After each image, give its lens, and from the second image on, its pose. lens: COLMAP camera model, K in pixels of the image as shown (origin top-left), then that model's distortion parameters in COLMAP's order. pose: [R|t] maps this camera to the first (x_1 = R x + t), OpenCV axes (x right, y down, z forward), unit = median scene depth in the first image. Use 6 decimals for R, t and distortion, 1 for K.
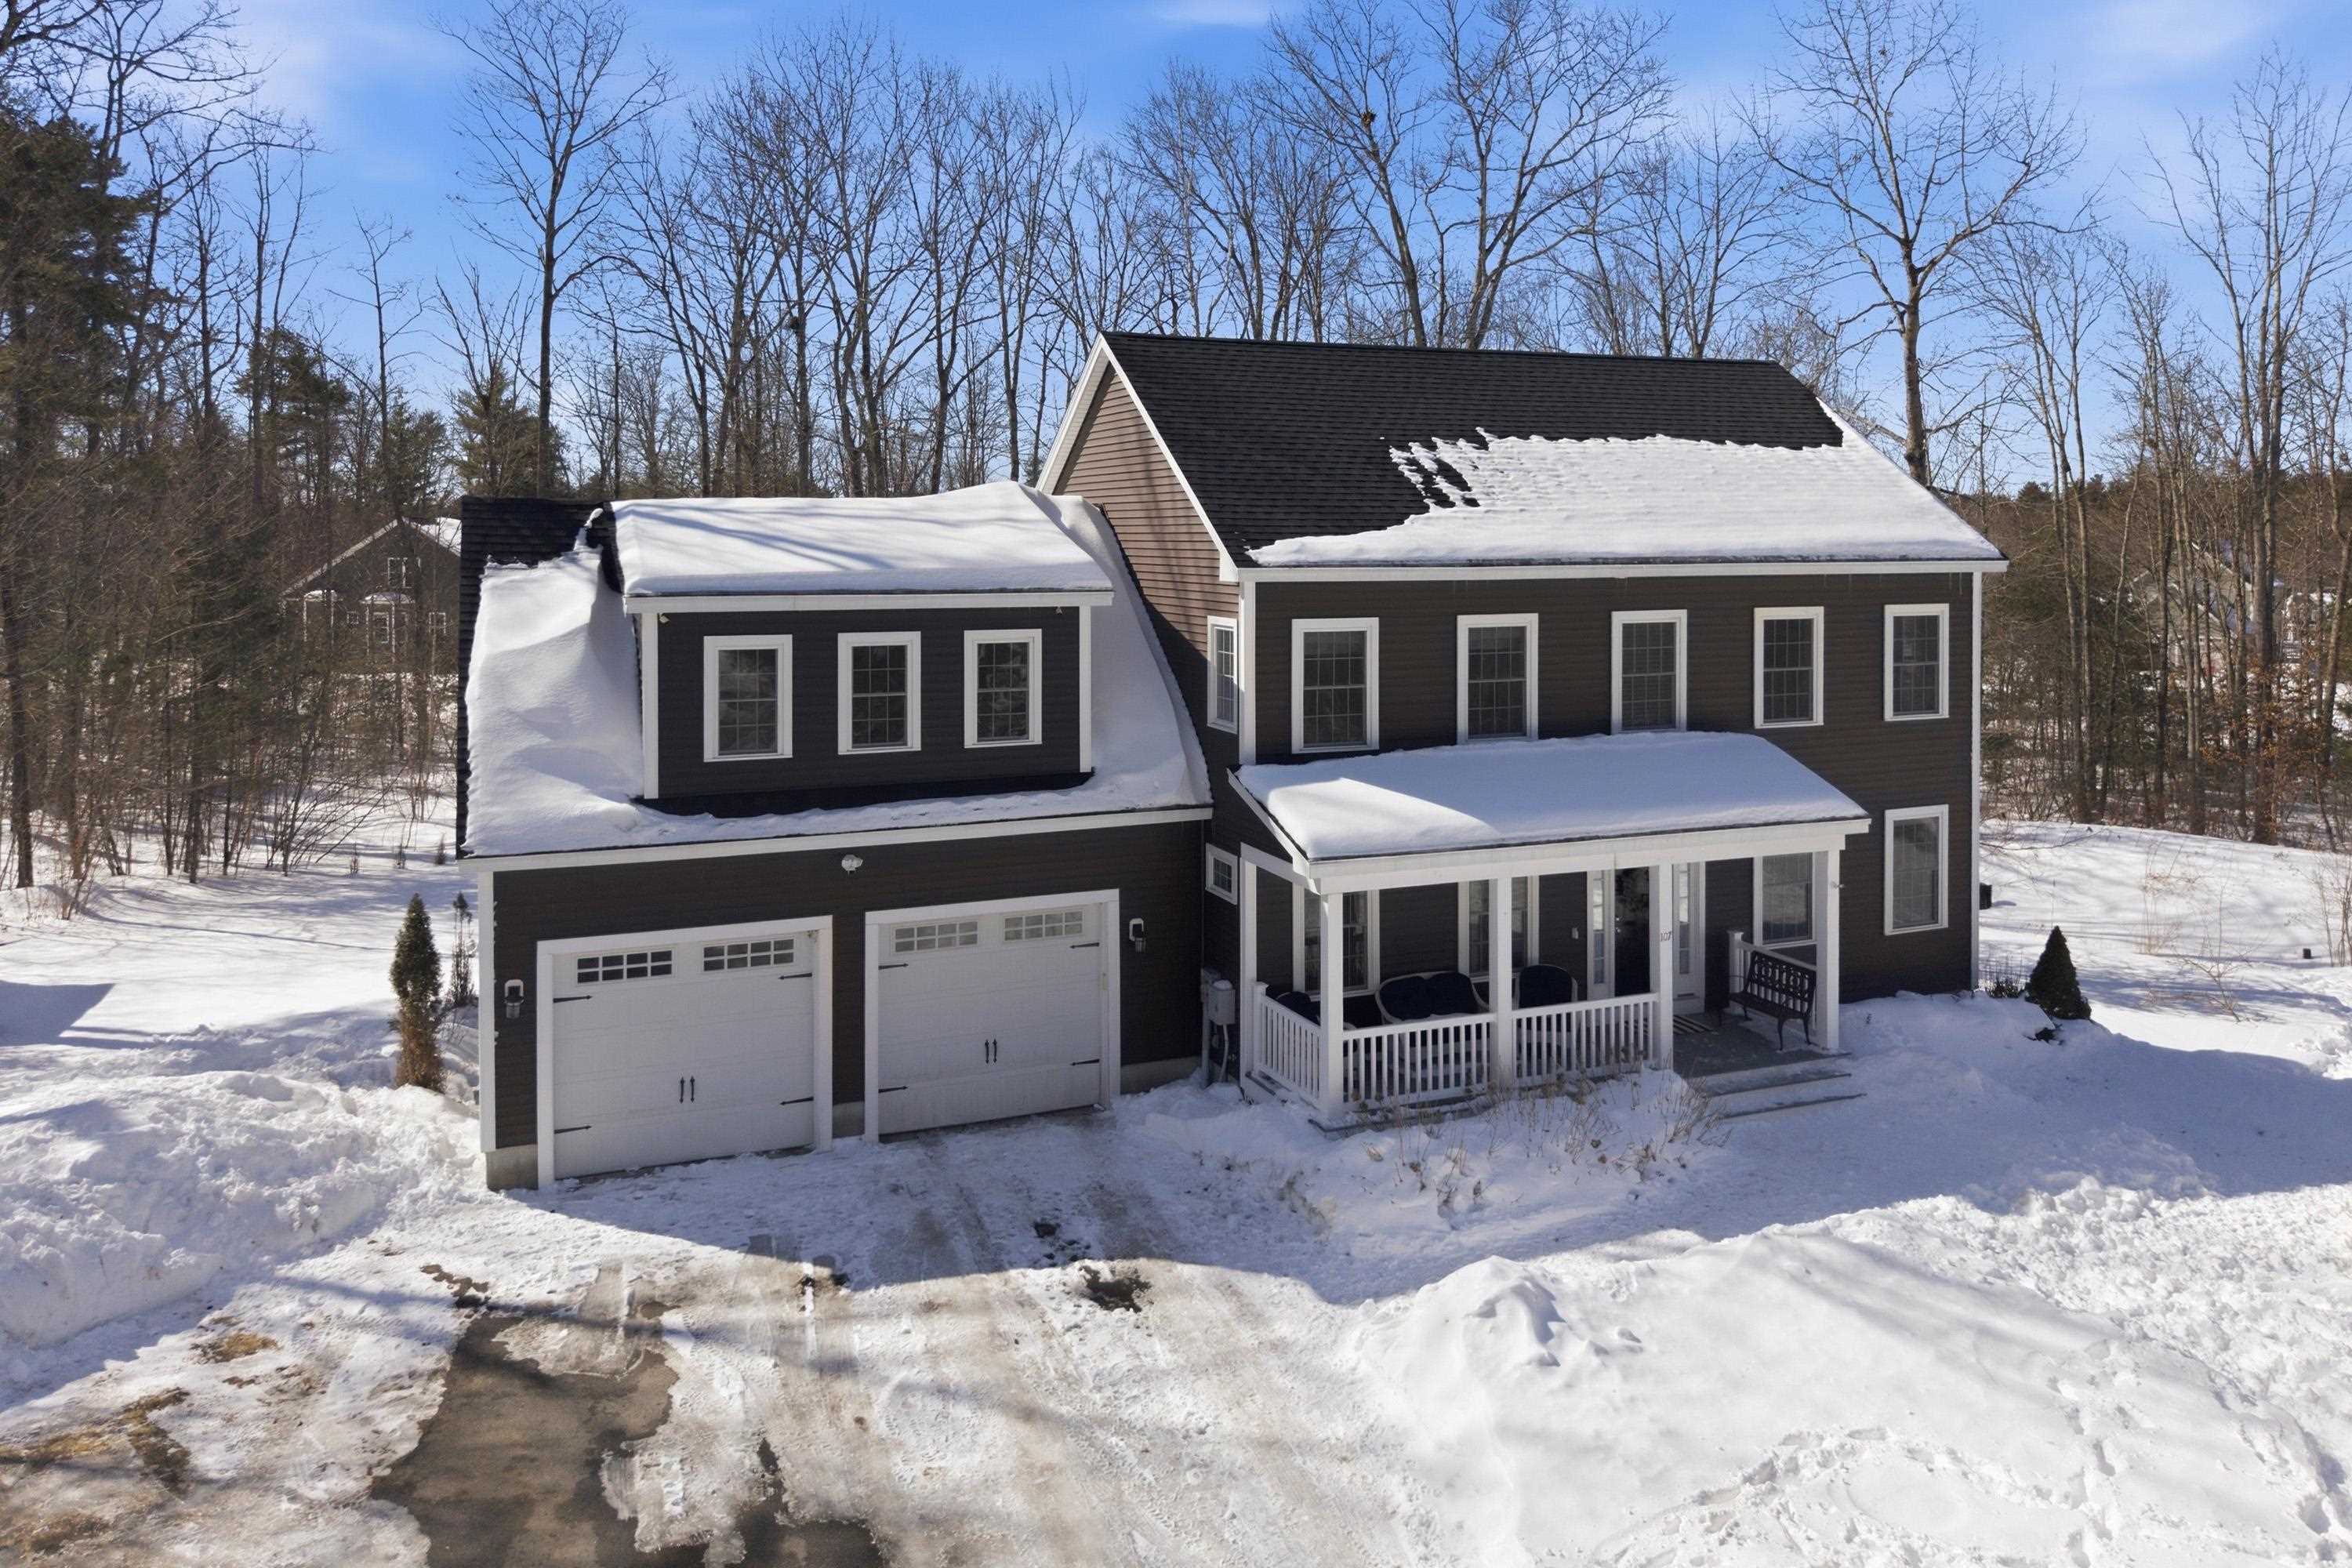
lens RADIAL K [[1575.4, 0, 1170.4], [0, 1575.4, 863.0], [0, 0, 1]] dist [0.008844, -0.003953]
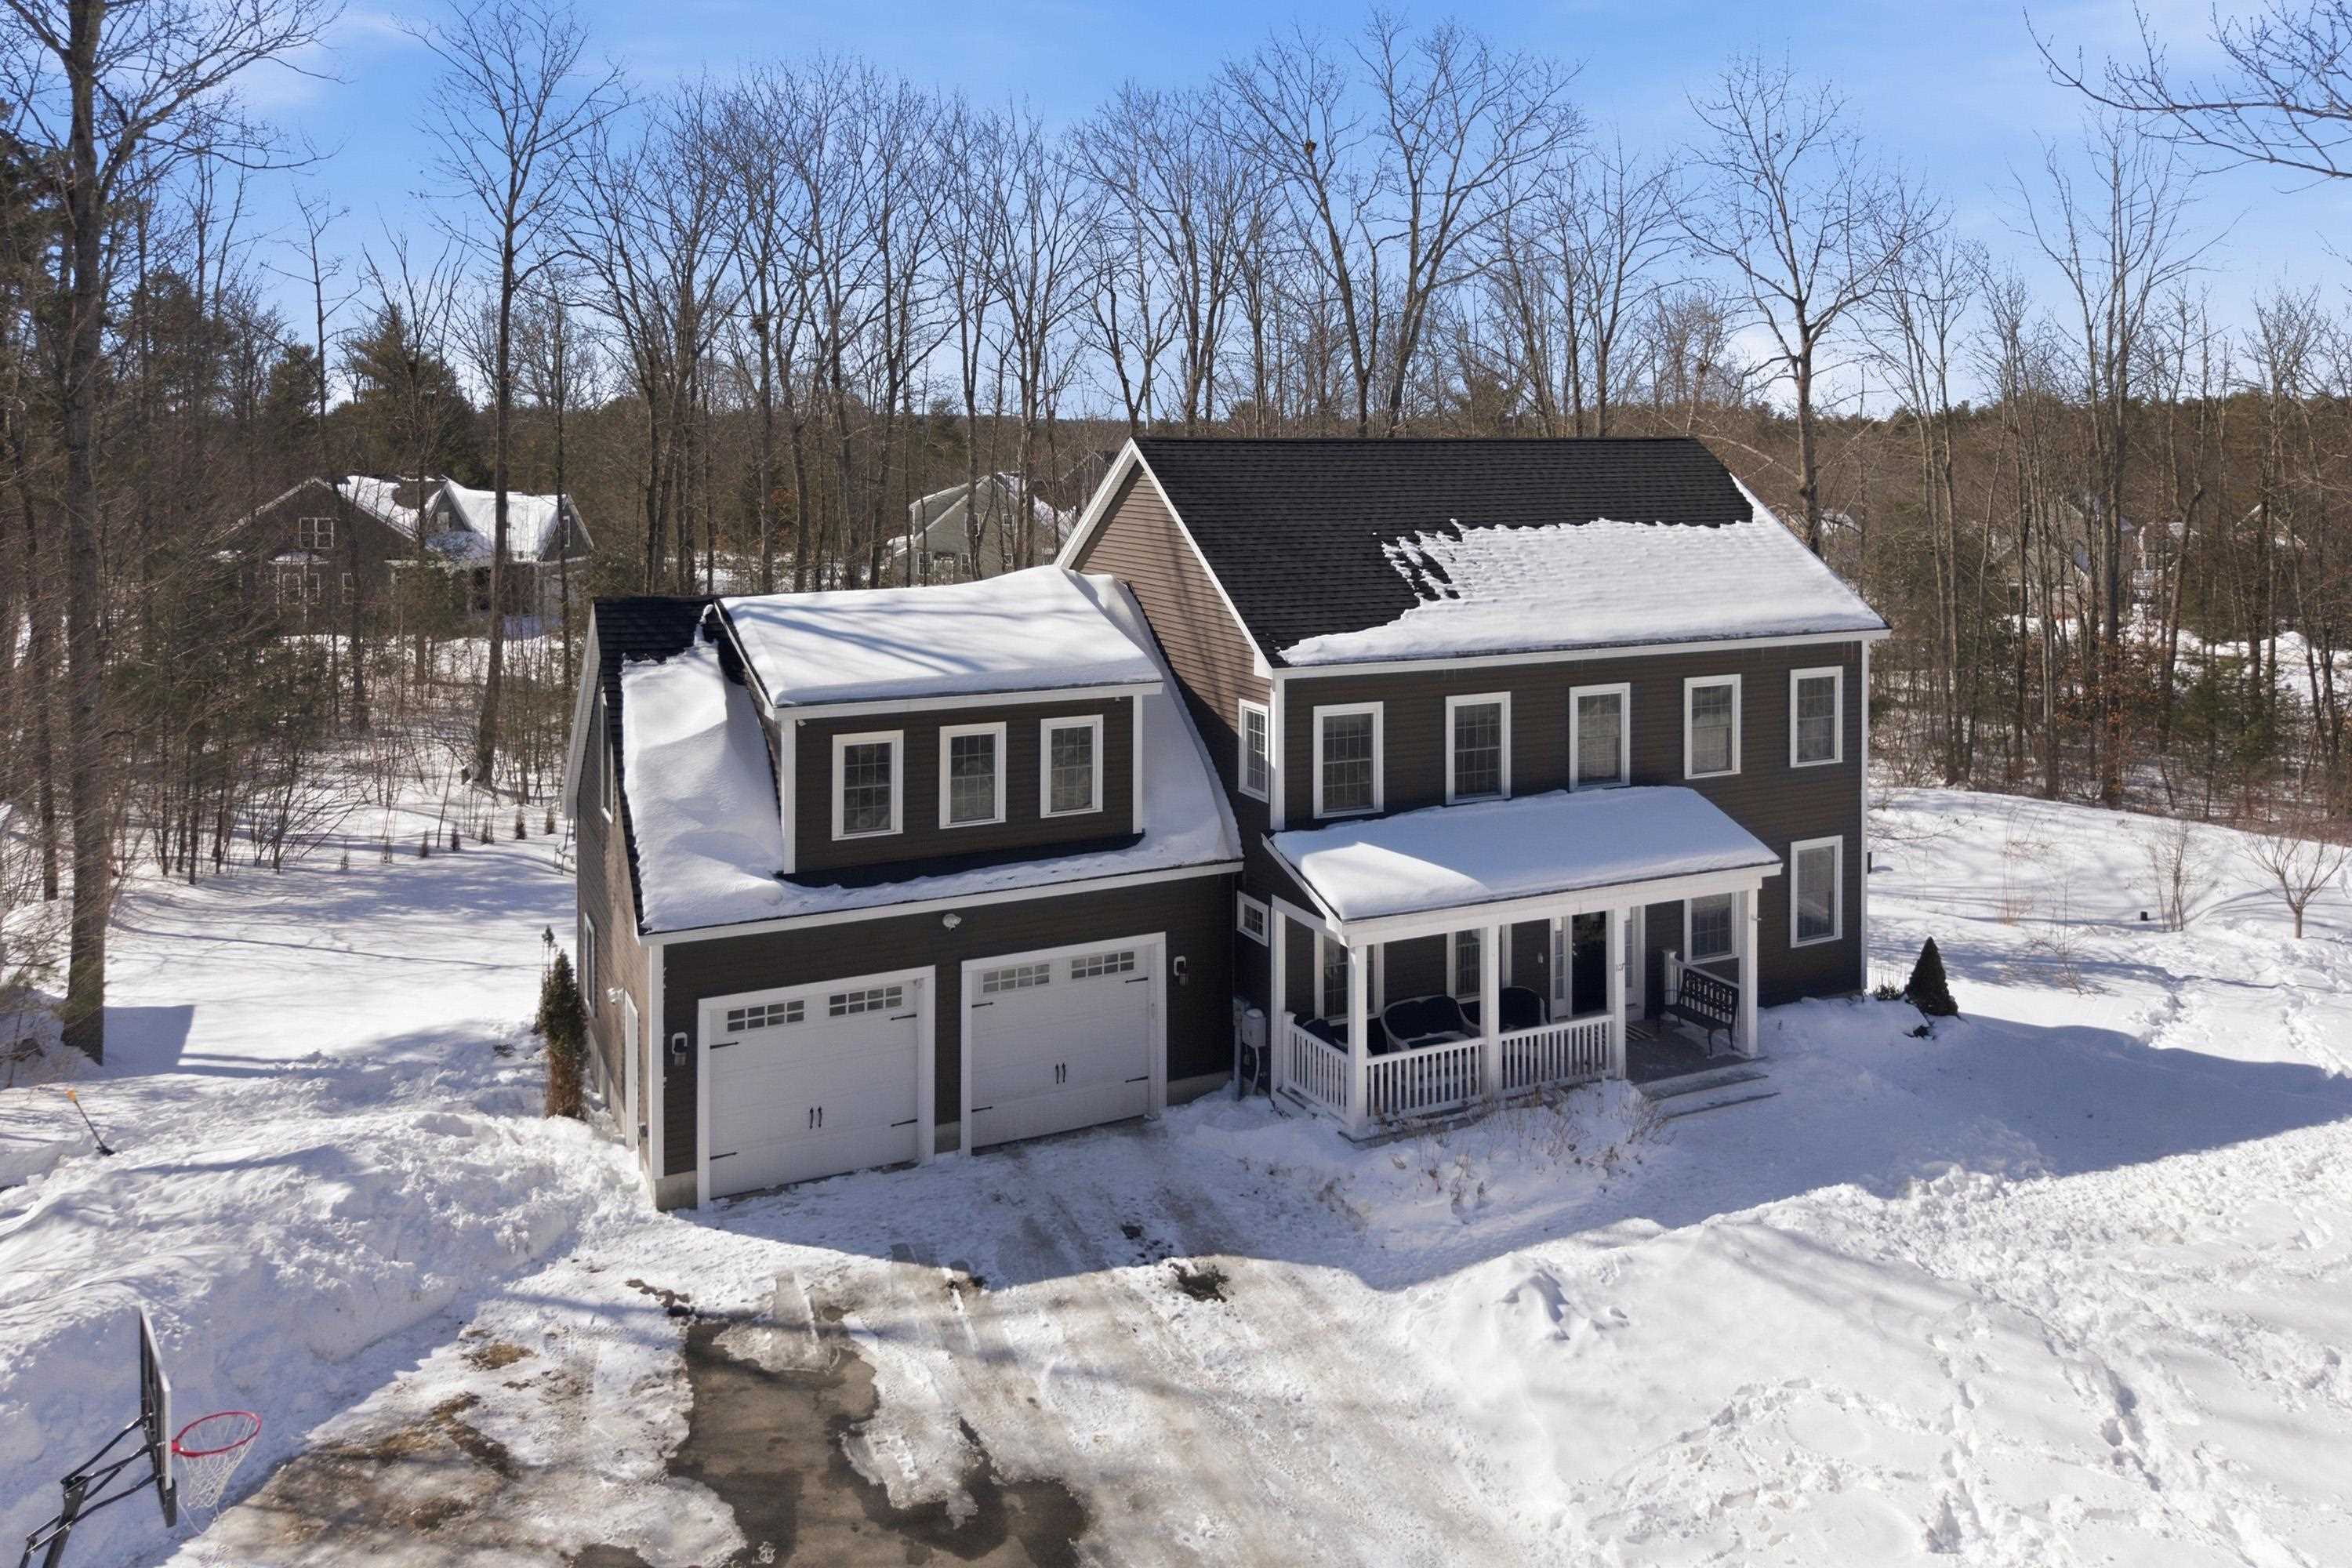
lens RADIAL K [[1639.3, 0, 1176.0], [0, 1639.3, 784.0], [0, 0, 1]] dist [0.010868, -0.002800]
pose [[0.996568, -0.004979, 0.082628, -0.138661], [0.004595, 0.999978, 0.004834, -0.110393], [-0.082650, -0.004437, 0.996569, -0.242383]]
